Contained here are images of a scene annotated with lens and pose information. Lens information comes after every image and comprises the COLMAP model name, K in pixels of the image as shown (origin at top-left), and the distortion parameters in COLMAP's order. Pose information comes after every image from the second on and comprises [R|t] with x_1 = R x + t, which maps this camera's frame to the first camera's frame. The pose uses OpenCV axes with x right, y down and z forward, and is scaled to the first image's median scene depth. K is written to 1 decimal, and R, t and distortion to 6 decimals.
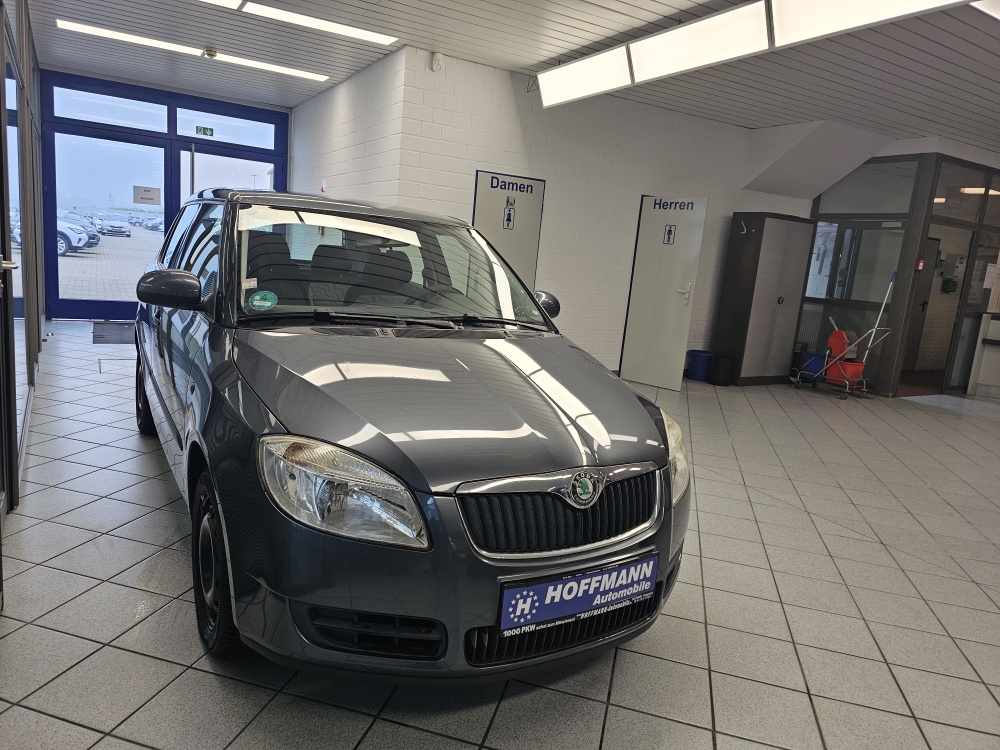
lens RADIAL K [[661.9, 0, 500.0], [0, 661.9, 375.0], [0, 0, 1]] dist [0.077638, -0.081206]
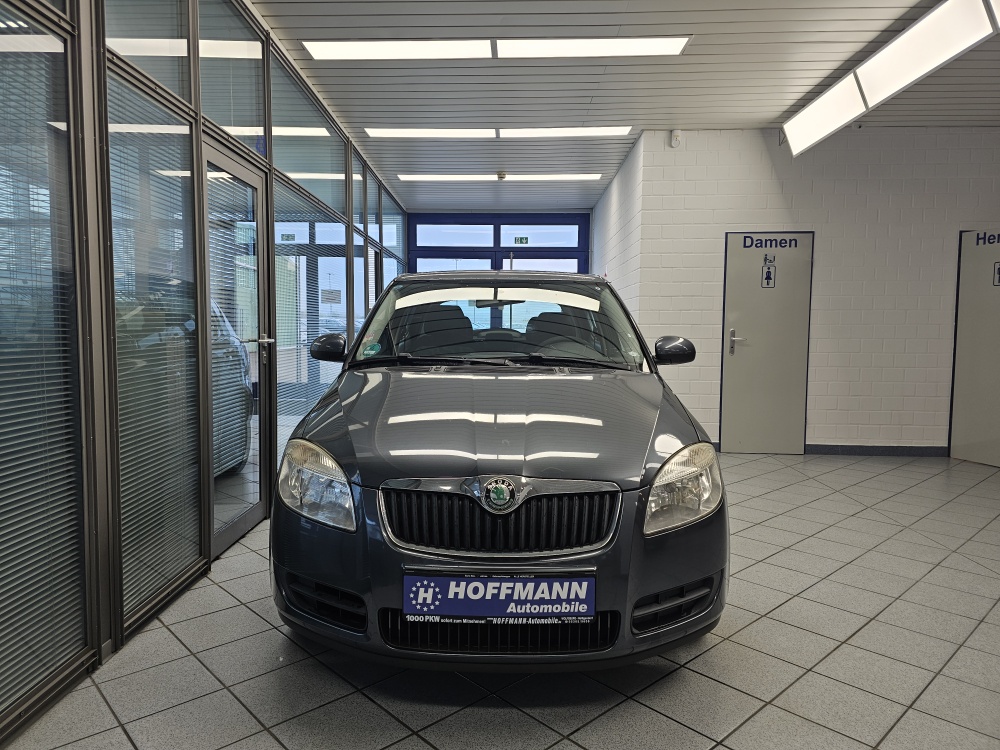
lens RADIAL K [[666.2, 0, 500.0], [0, 666.2, 375.0], [0, 0, 1]] dist [0.076504, -0.077388]
pose [[0.846449, -0.042640, -0.530760, 0.660492], [-0.029832, 0.991425, -0.127225, 0.111975], [0.531634, 0.123523, 0.837918, 0.088763]]
